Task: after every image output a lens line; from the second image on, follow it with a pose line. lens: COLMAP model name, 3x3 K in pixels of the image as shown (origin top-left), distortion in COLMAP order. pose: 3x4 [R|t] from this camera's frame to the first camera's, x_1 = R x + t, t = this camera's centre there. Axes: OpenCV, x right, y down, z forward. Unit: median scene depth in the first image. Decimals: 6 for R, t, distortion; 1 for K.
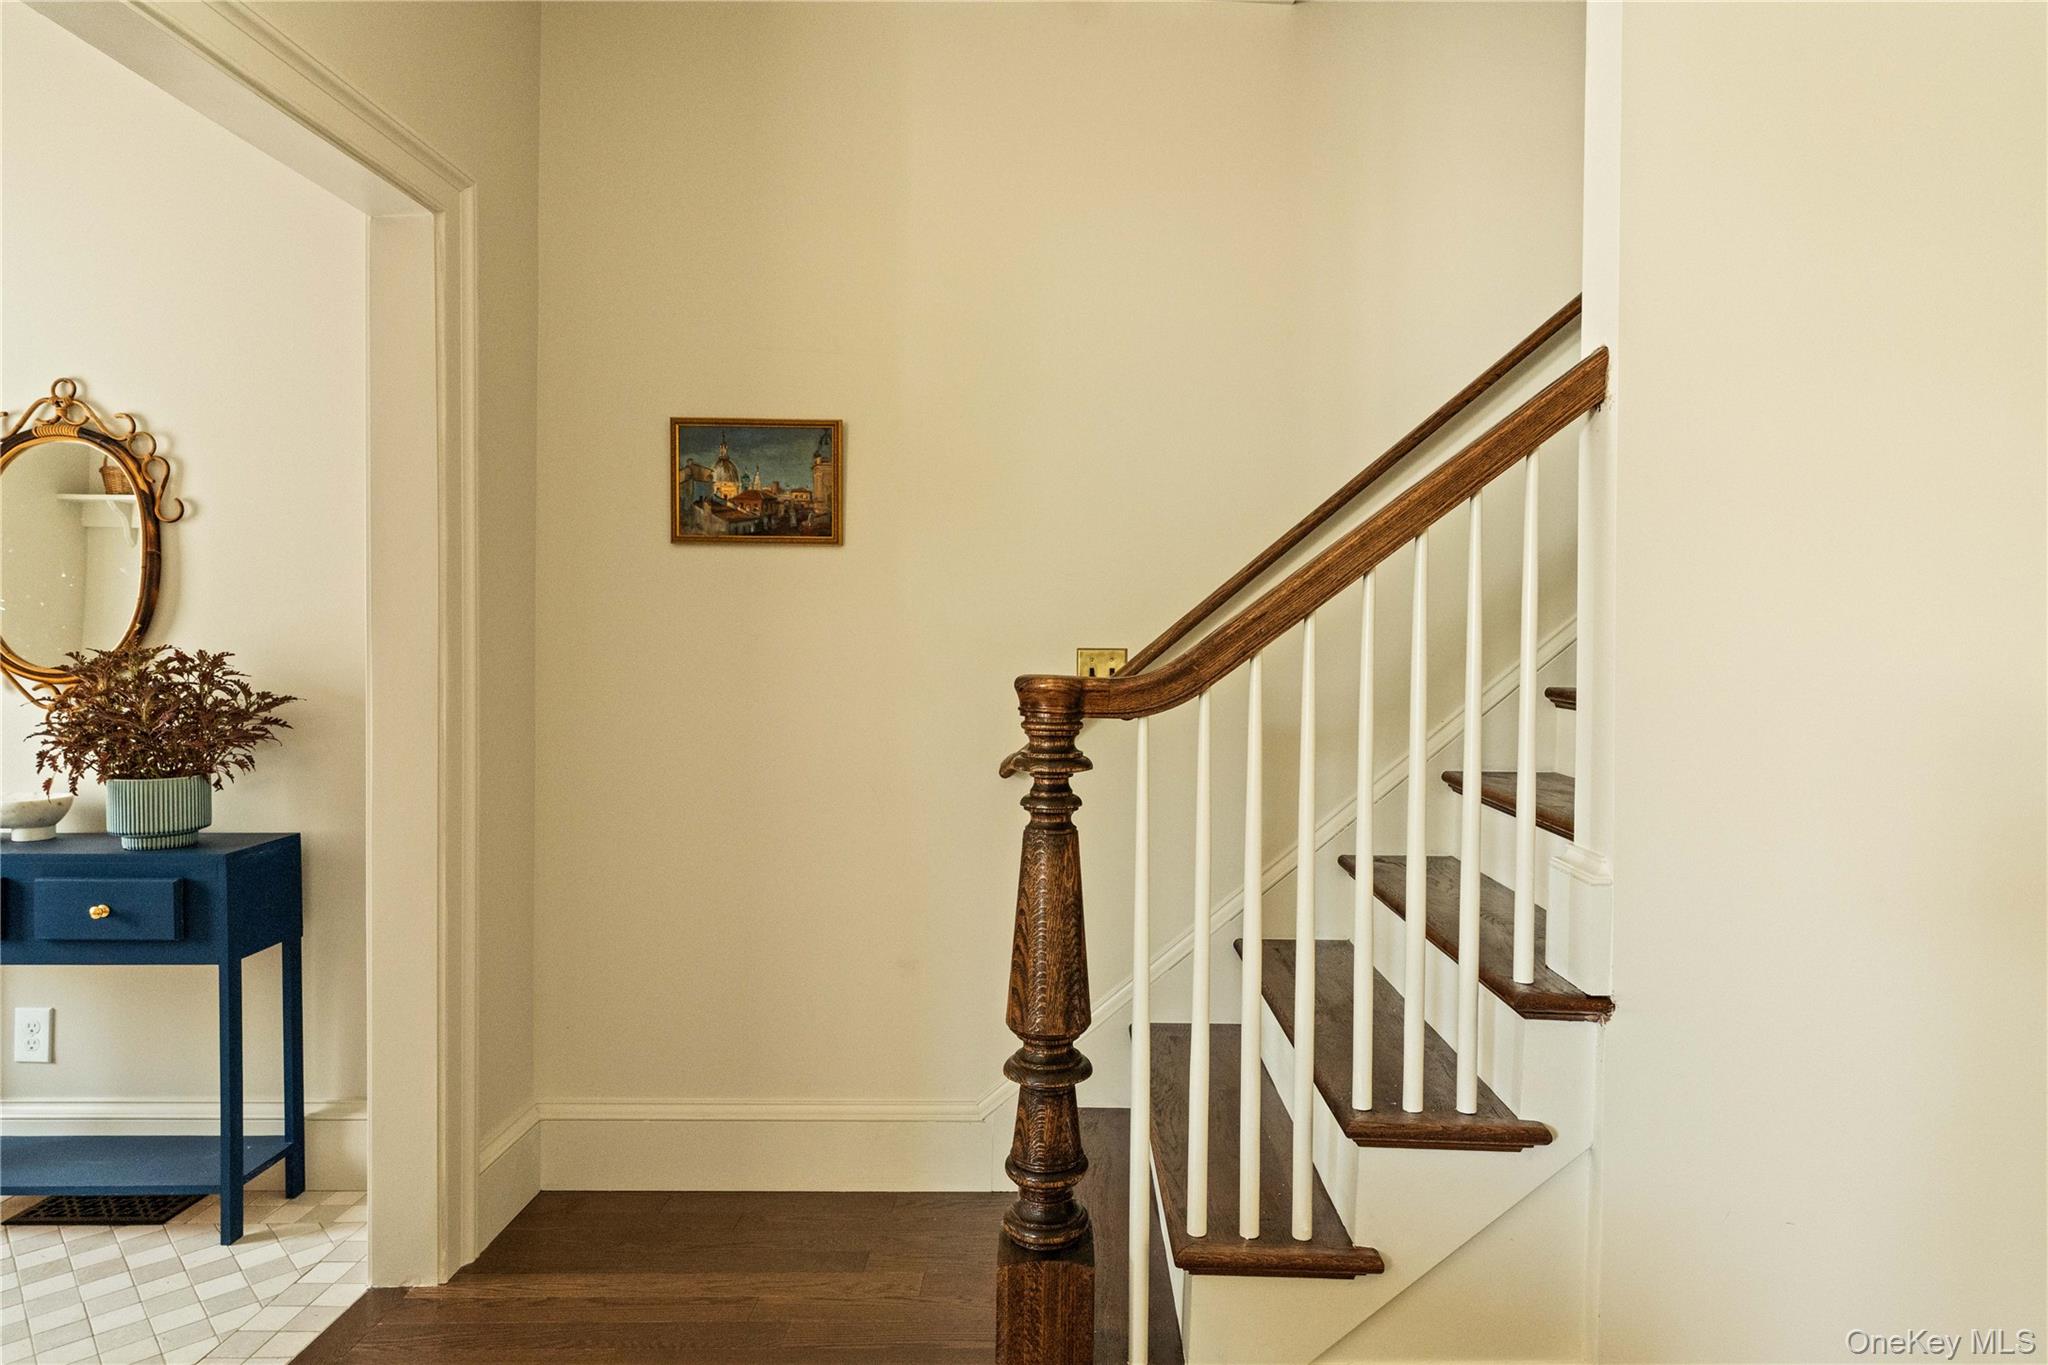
lens RADIAL K [[1182.9, 0, 1038.1], [0, 1182.9, 637.9], [0, 0, 1]] dist [0.005251, 0.001747]
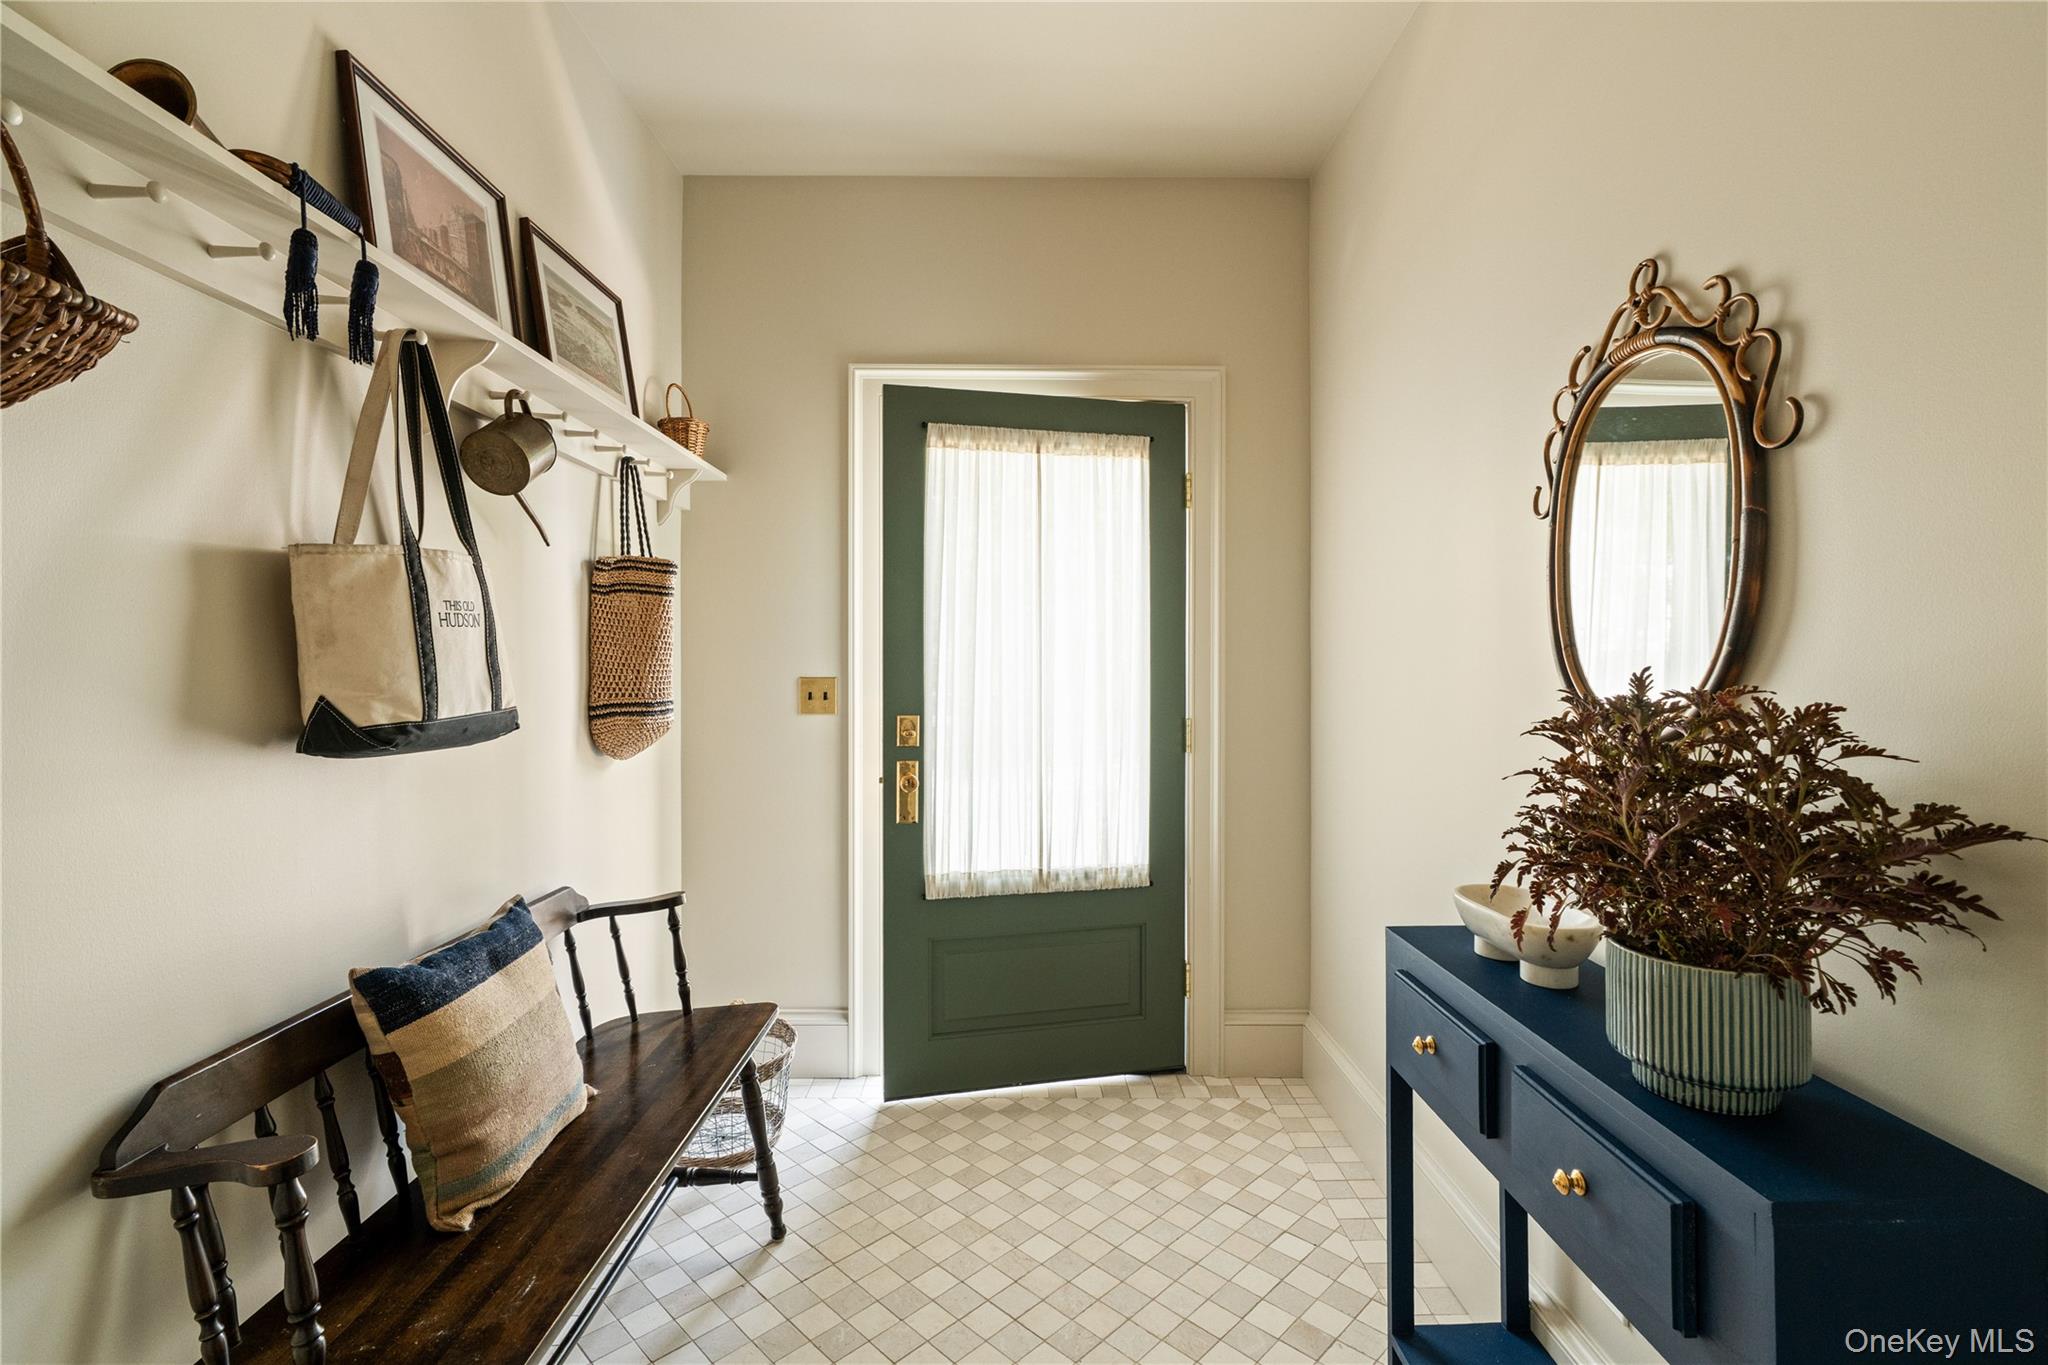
lens RADIAL K [[947.8, 0, 1014.3], [0, 947.8, 662.4], [0, 0, 1]] dist [-0.001214, -0.000236]
pose [[0.021424, -0.011345, -0.999706, -0.333640], [-0.006548, 0.999913, -0.011488, 0.002847], [0.999749, 0.006793, 0.021348, 0.672561]]
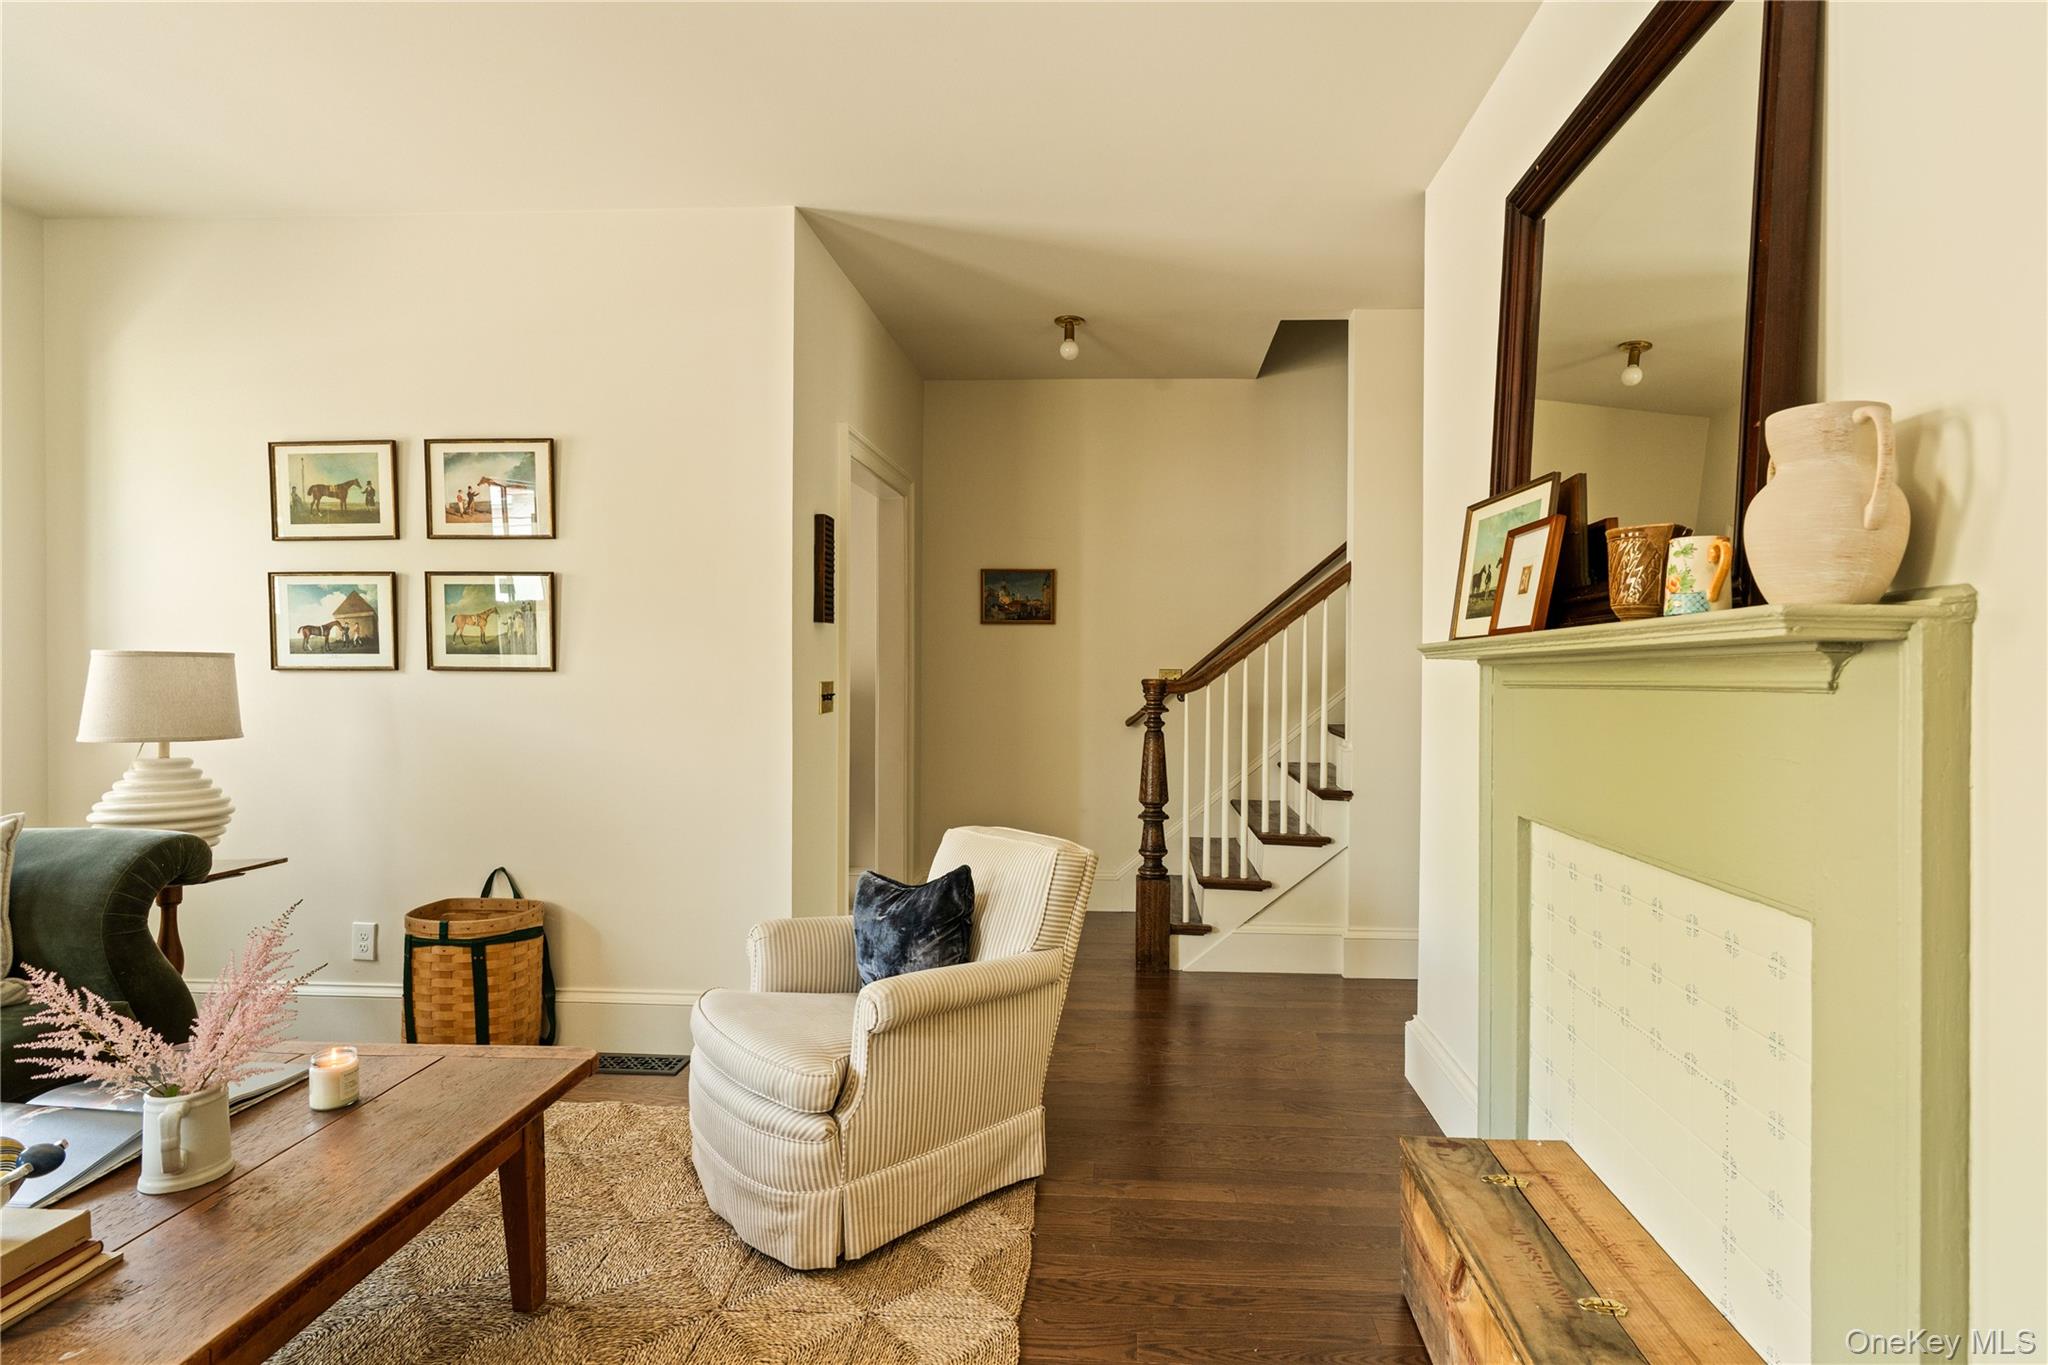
lens RADIAL K [[1033.1, 0, 1034.5], [0, 1033.1, 651.8], [0, 0, 1]] dist [-0.000167, -0.000094]
pose [[0.997426, -0.001919, -0.071681, -0.064275], [0.001173, 0.999945, -0.010440, -0.005098], [0.071697, 0.010329, 0.997373, -0.984953]]
